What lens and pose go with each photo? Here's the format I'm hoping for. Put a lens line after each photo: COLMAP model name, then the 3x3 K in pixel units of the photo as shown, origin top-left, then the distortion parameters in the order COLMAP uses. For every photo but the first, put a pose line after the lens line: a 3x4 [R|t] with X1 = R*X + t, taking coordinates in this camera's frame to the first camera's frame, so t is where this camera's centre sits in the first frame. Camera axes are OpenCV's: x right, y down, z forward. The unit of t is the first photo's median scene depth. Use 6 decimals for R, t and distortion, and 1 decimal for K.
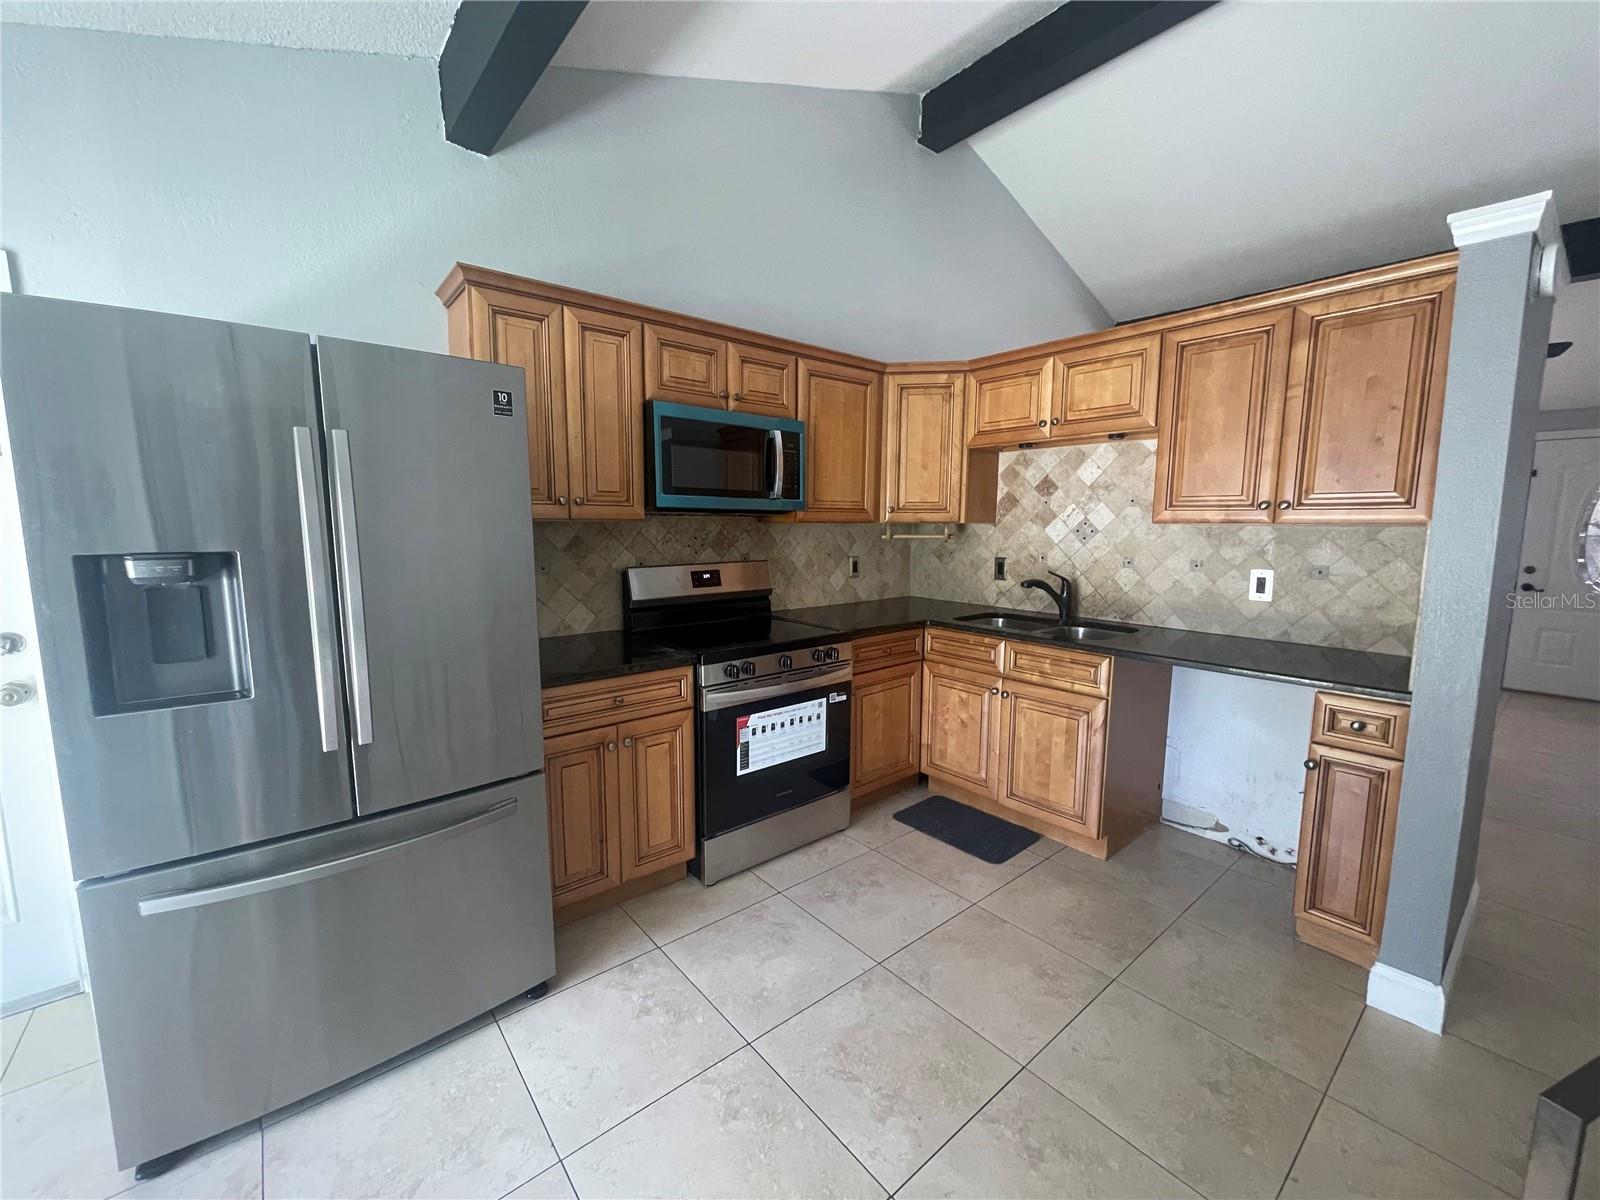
lens RADIAL K [[644.9, 0, 793.0], [0, 644.9, 601.4], [0, 0, 1]] dist [0.000080, 0.000164]
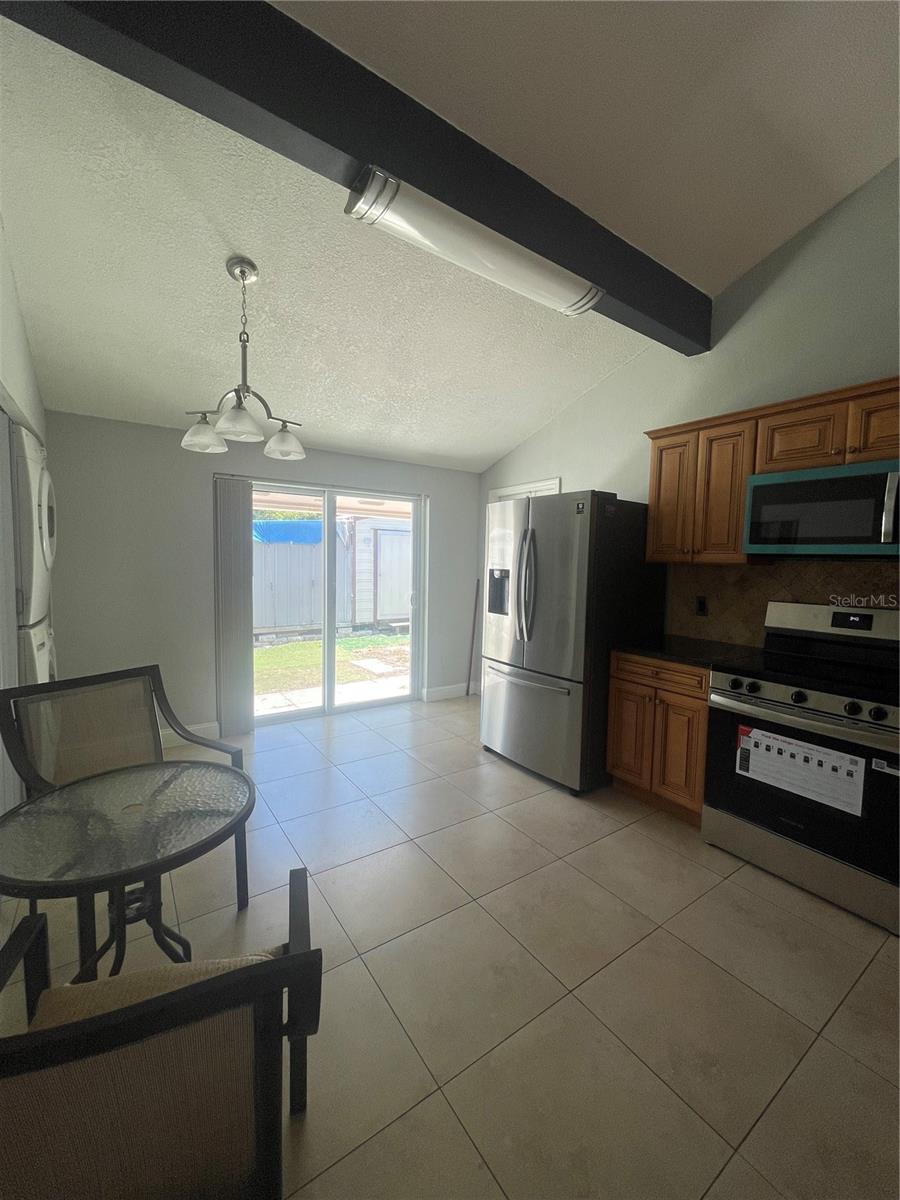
lens RADIAL K [[483.7, 0, 441.7], [0, 483.7, 592.4], [0, 0, 1]] dist [0.000080, 0.000164]
pose [[-0.097756, 0.062390, -0.993253, 0.843132], [-0.145198, 0.986460, 0.076253, -0.052377], [0.984562, 0.151673, -0.087373, 0.475914]]
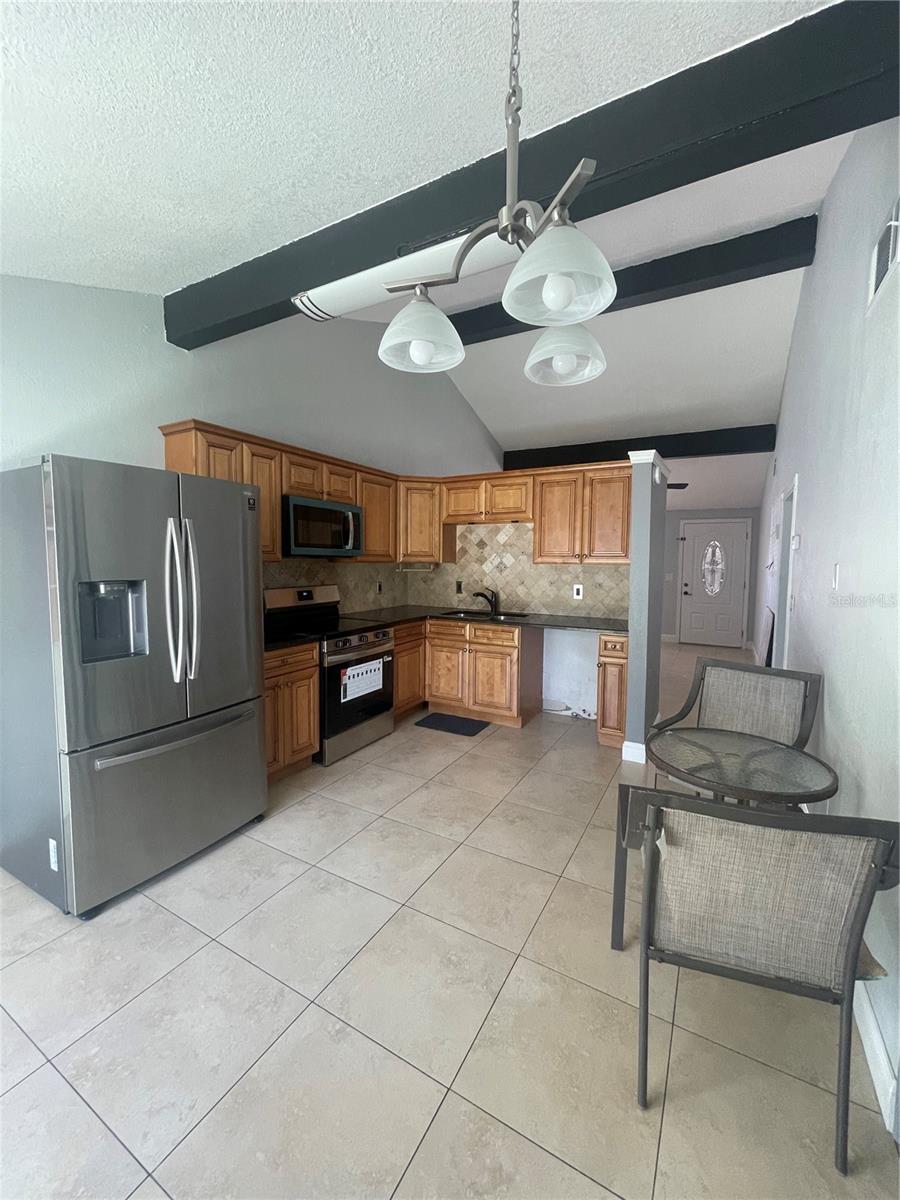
lens RADIAL K [[483.7, 0, 453.9], [0, 483.7, 595.2], [0, 0, 1]] dist [0.000080, 0.000164]
pose [[0.930379, -0.022848, 0.365887, -0.279532], [0.040276, 0.998385, -0.040071, 0.036541], [-0.364380, 0.052018, 0.929796, -0.389891]]
